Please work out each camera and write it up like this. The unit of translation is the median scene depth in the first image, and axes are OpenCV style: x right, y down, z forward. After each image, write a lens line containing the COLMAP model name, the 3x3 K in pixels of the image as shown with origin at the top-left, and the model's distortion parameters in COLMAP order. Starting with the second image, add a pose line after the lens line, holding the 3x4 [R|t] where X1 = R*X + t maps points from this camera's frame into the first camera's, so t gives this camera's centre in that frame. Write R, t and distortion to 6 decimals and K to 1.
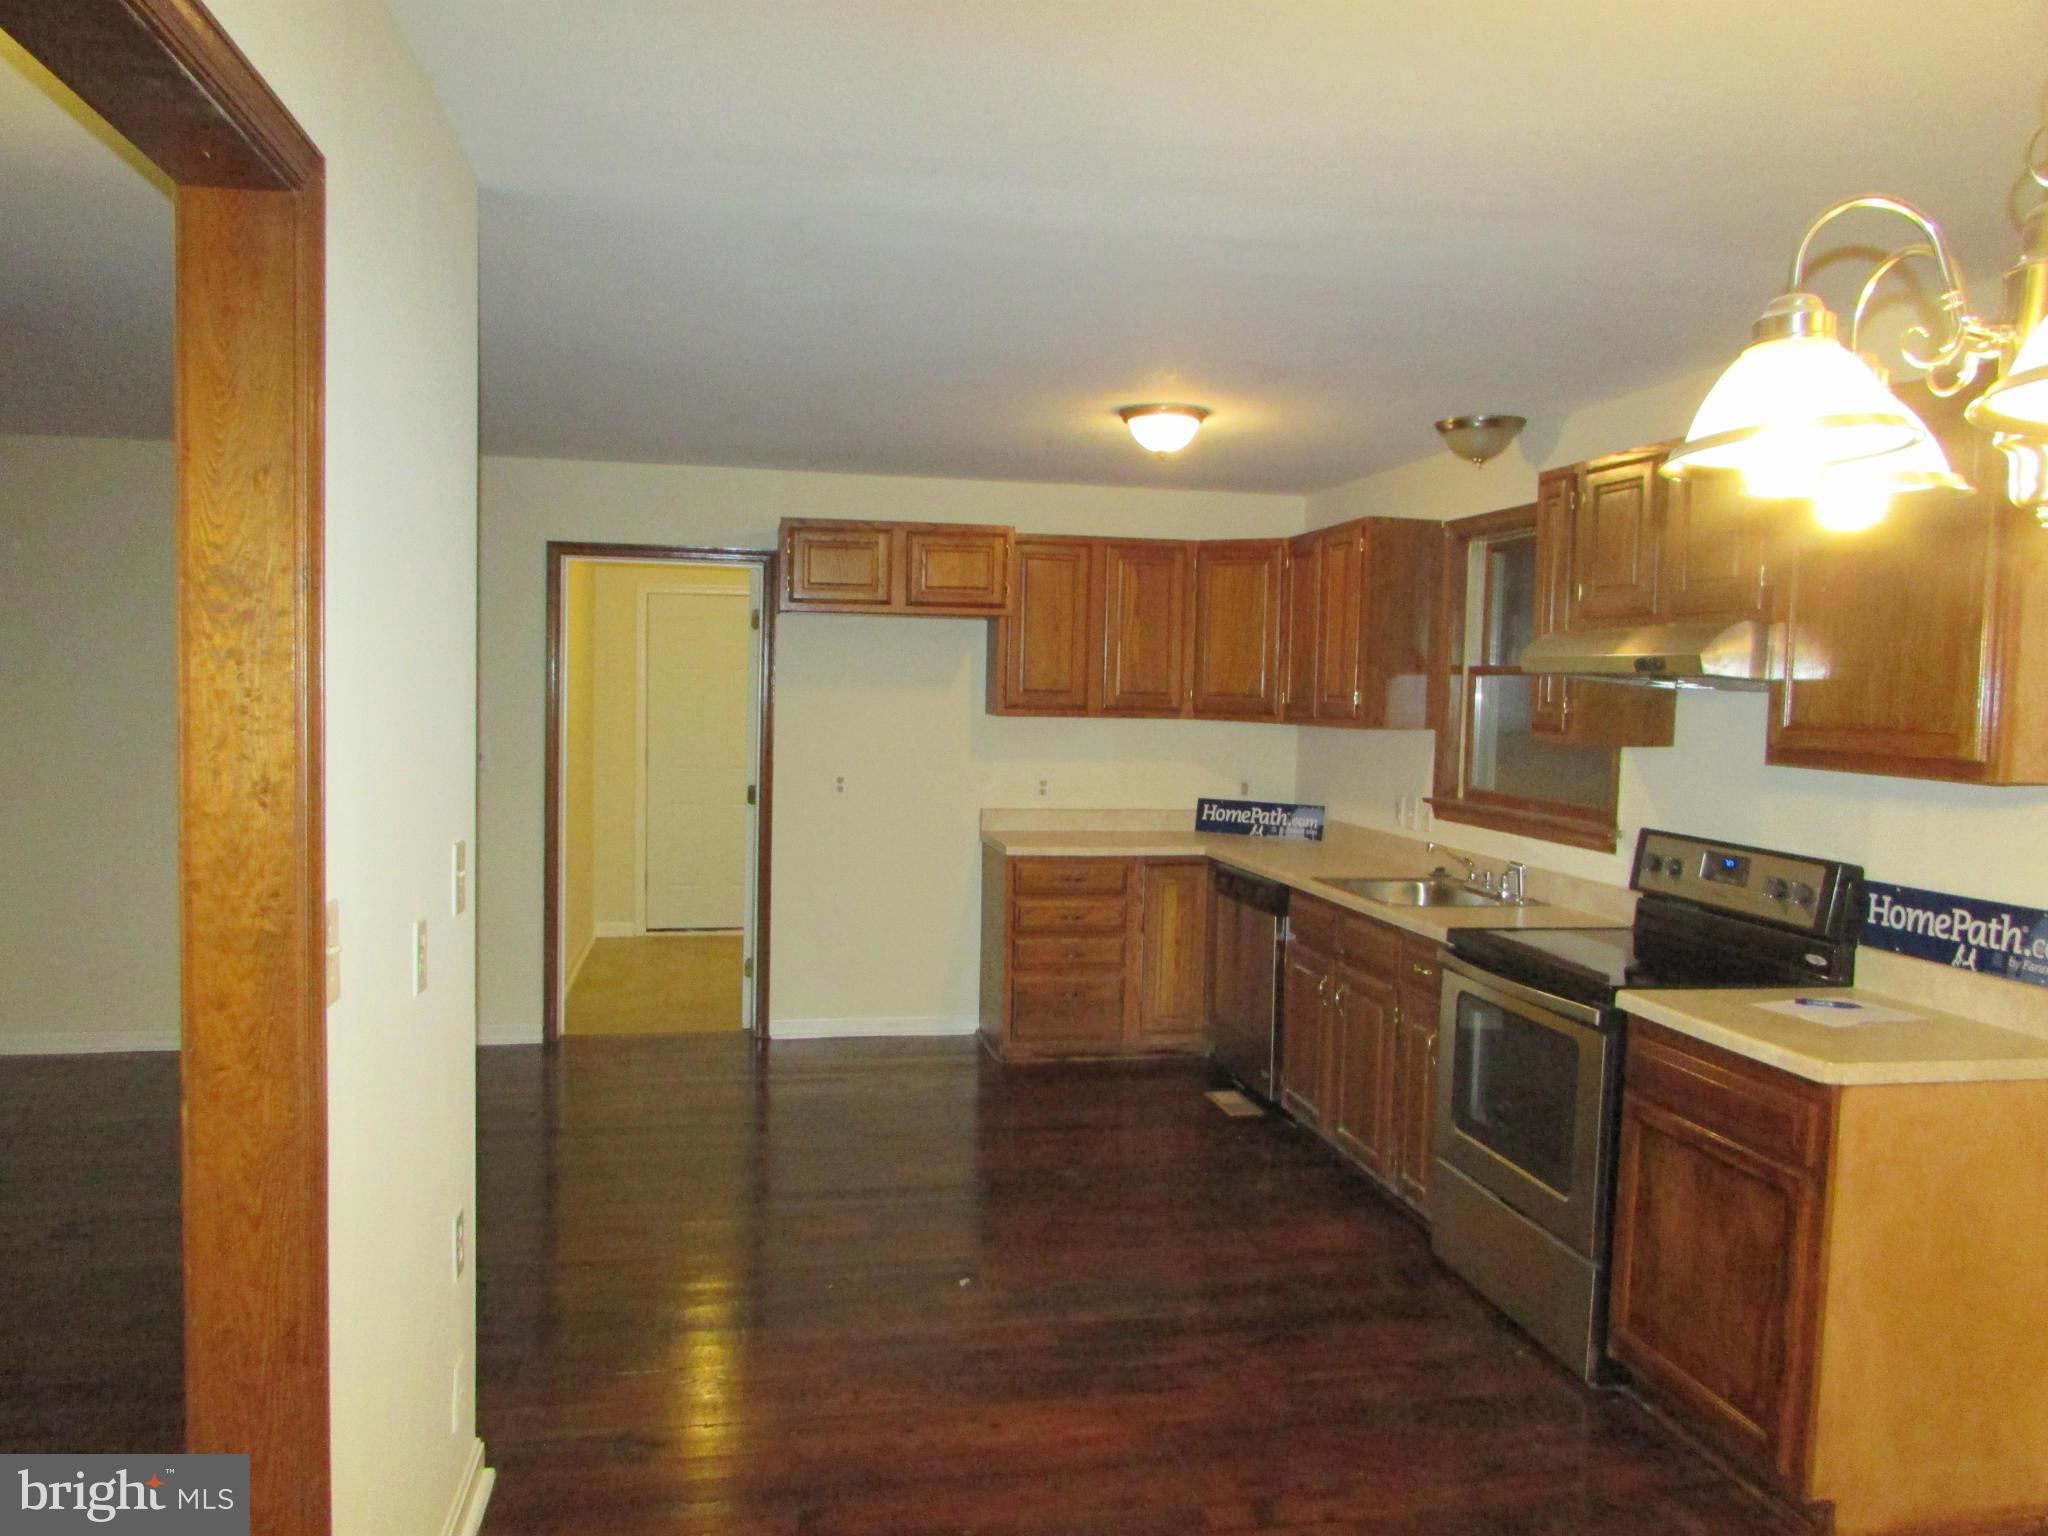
lens RADIAL K [[1399.9, 0, 1024.0], [0, 1399.9, 768.0], [0, 0, 1]] dist [0.023595, 0.000006]
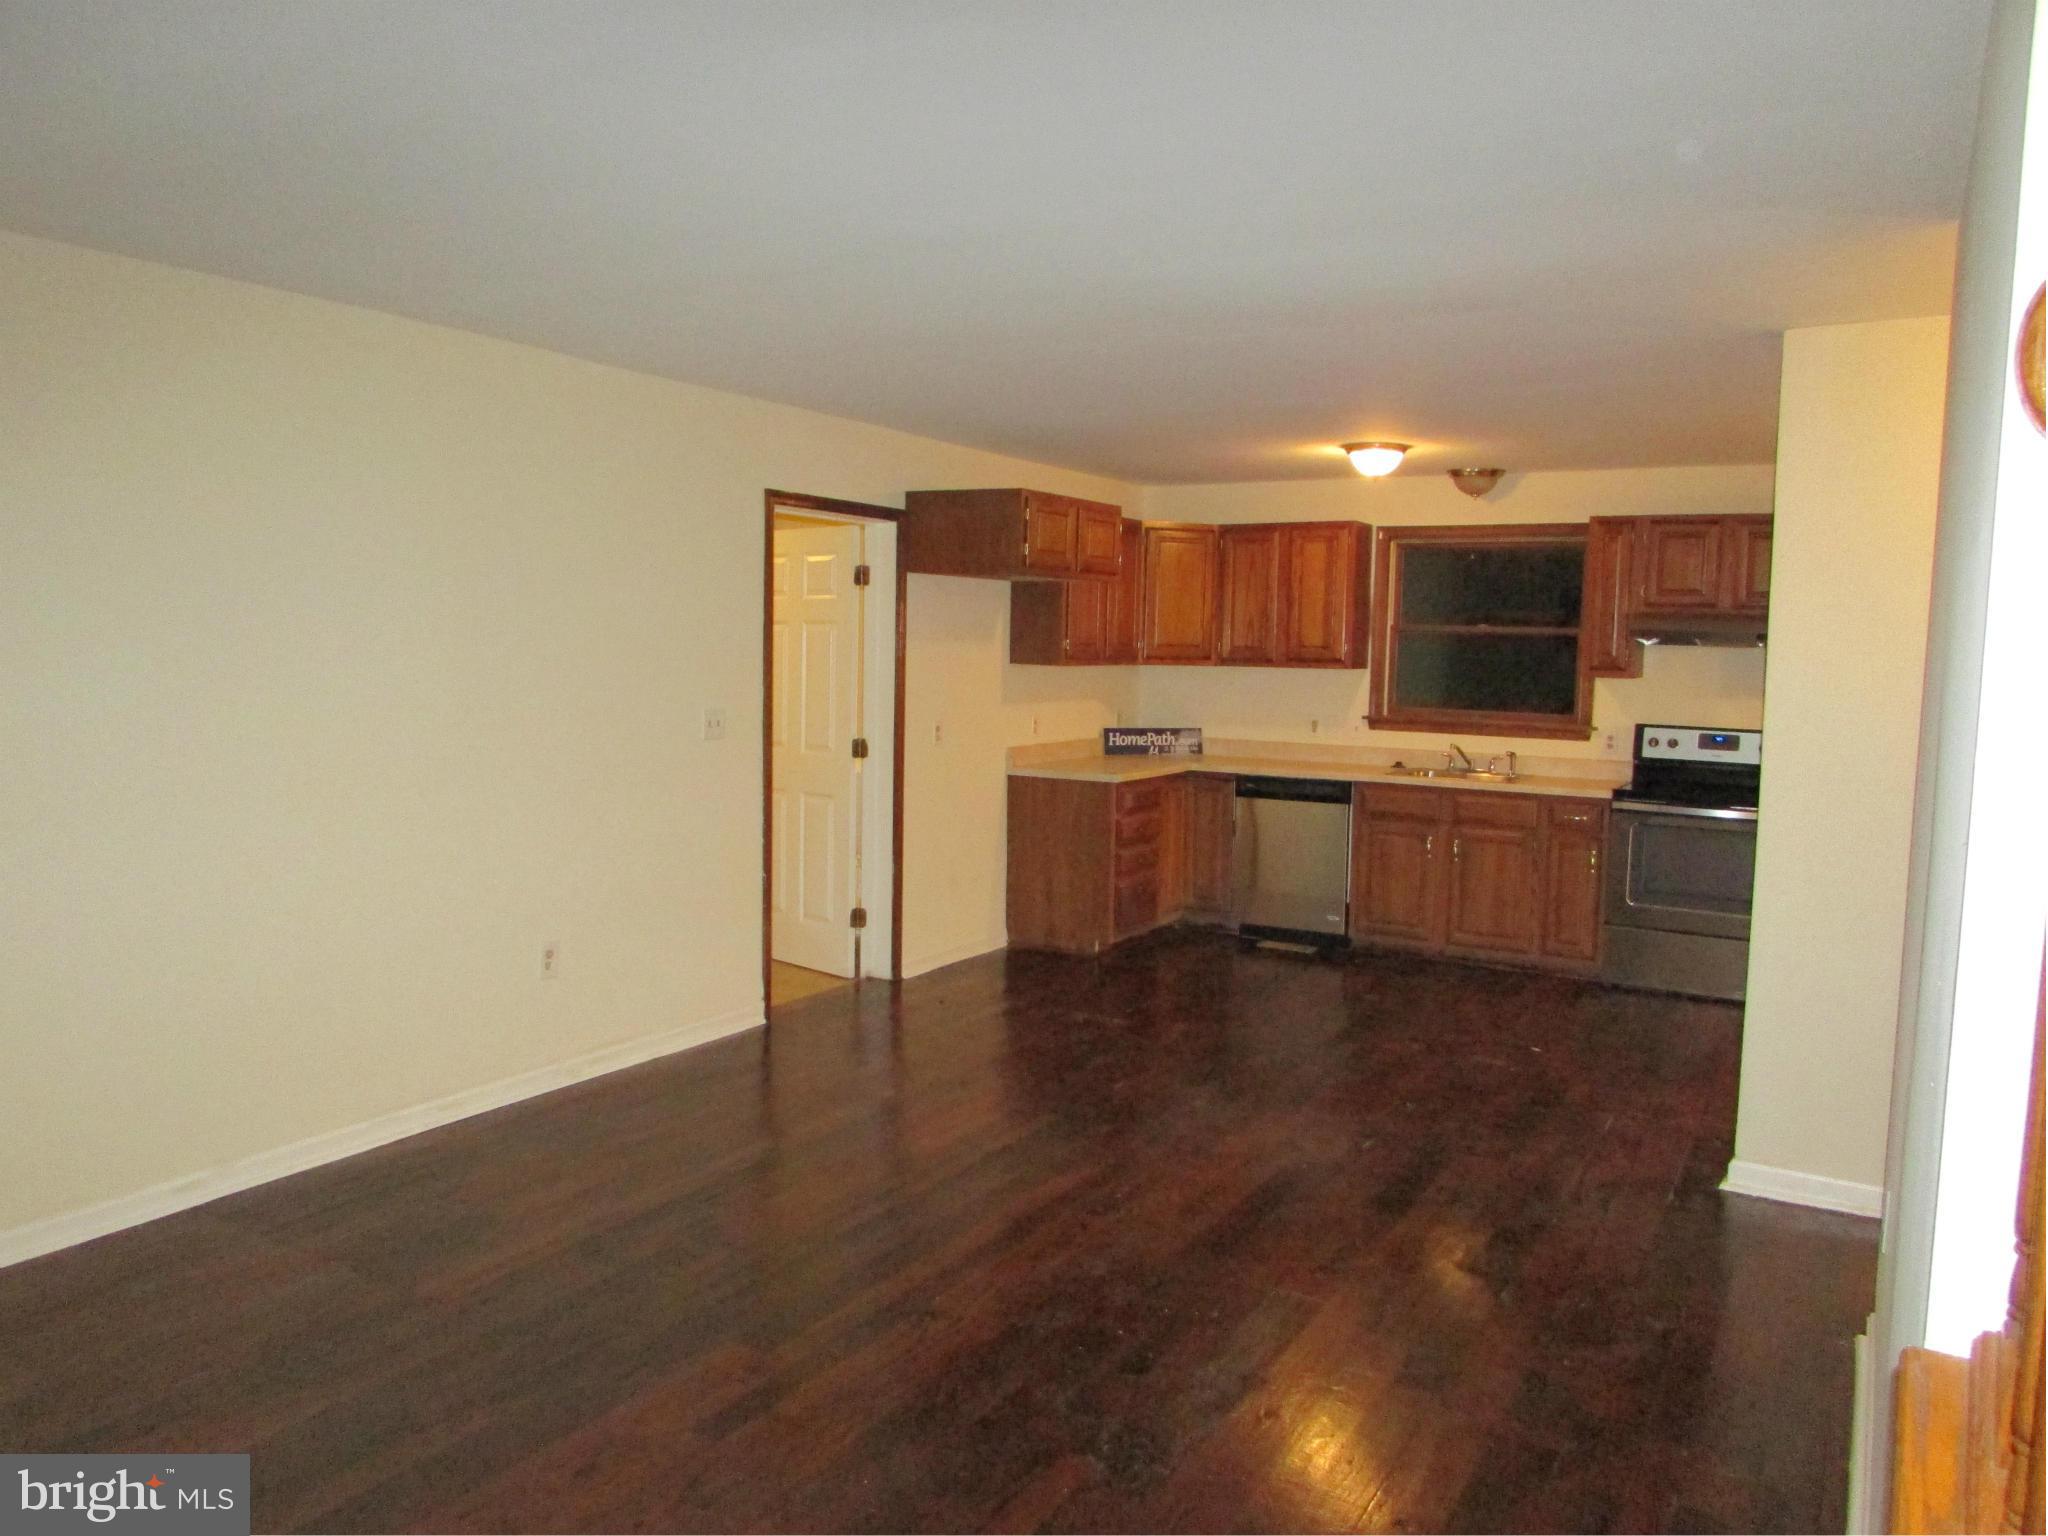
lens RADIAL K [[1398.3, 0, 1037.1], [0, 1398.3, 765.3], [0, 0, 1]] dist [-0.003693, -0.000825]
pose [[0.682614, -0.077328, 0.726676, -0.958917], [0.038284, 0.996804, 0.070110, -0.040545], [-0.729775, -0.020037, 0.683394, 0.244397]]
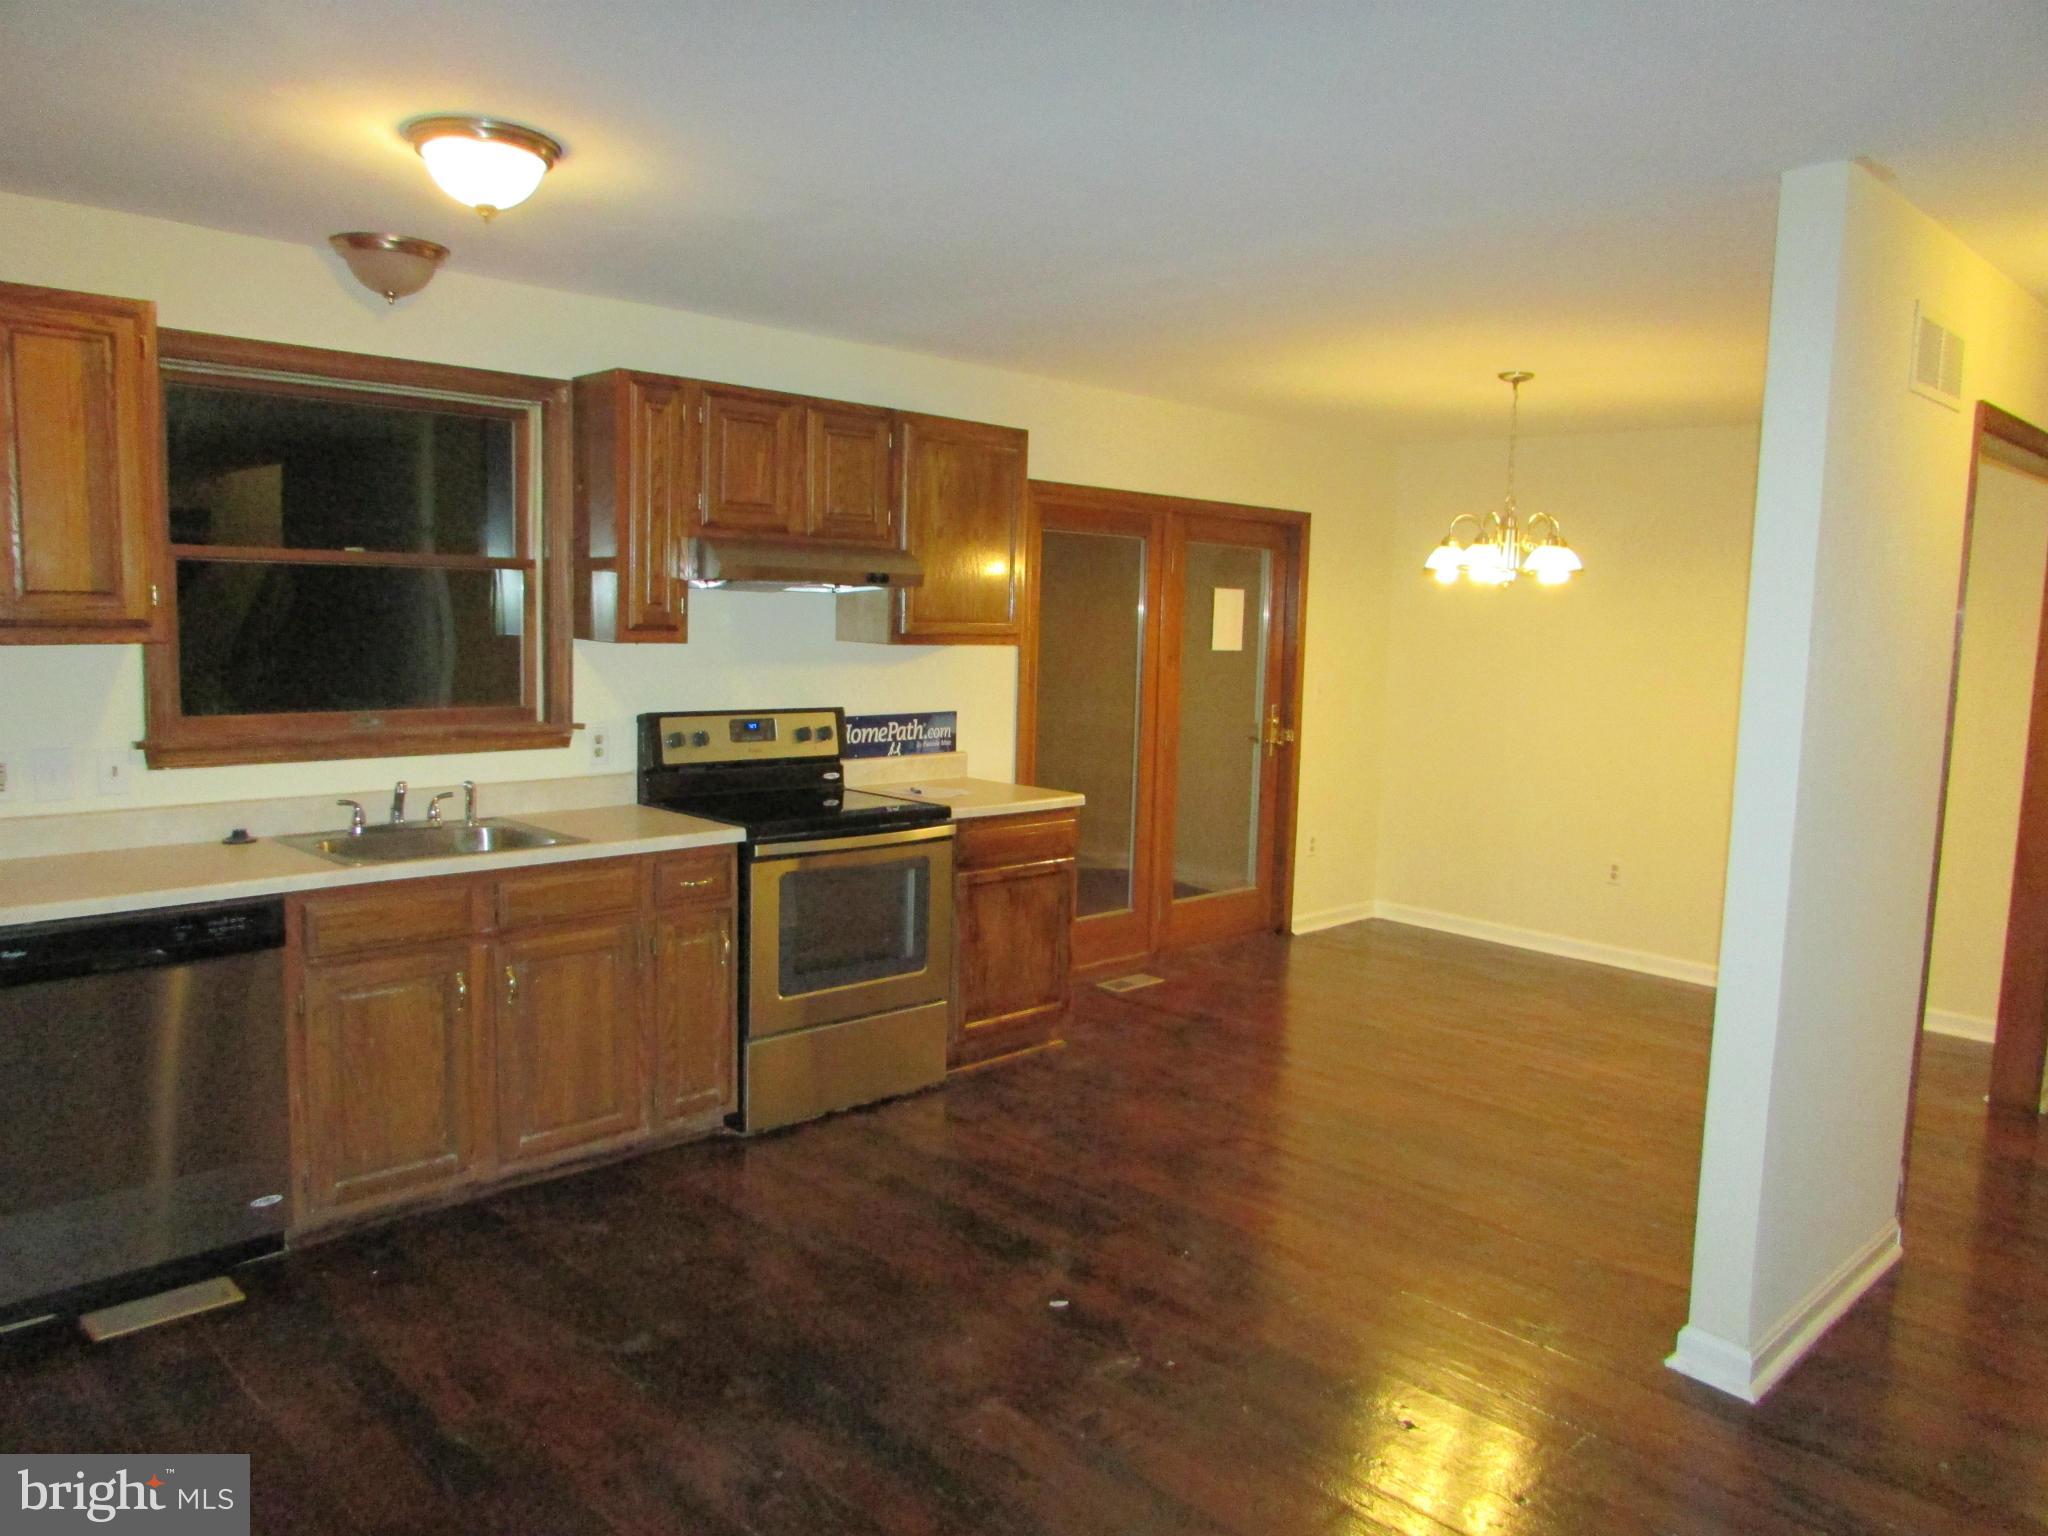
lens RADIAL K [[1485.8, 0, 1024.0], [0, 1485.8, 768.0], [0, 0, 1]] dist [-0.053313, -0.000309]
pose [[-0.534150, -0.133591, 0.834768, -0.492164], [0.008228, 0.986567, 0.163149, -0.072461], [-0.845350, 0.094014, -0.525875, 0.965627]]
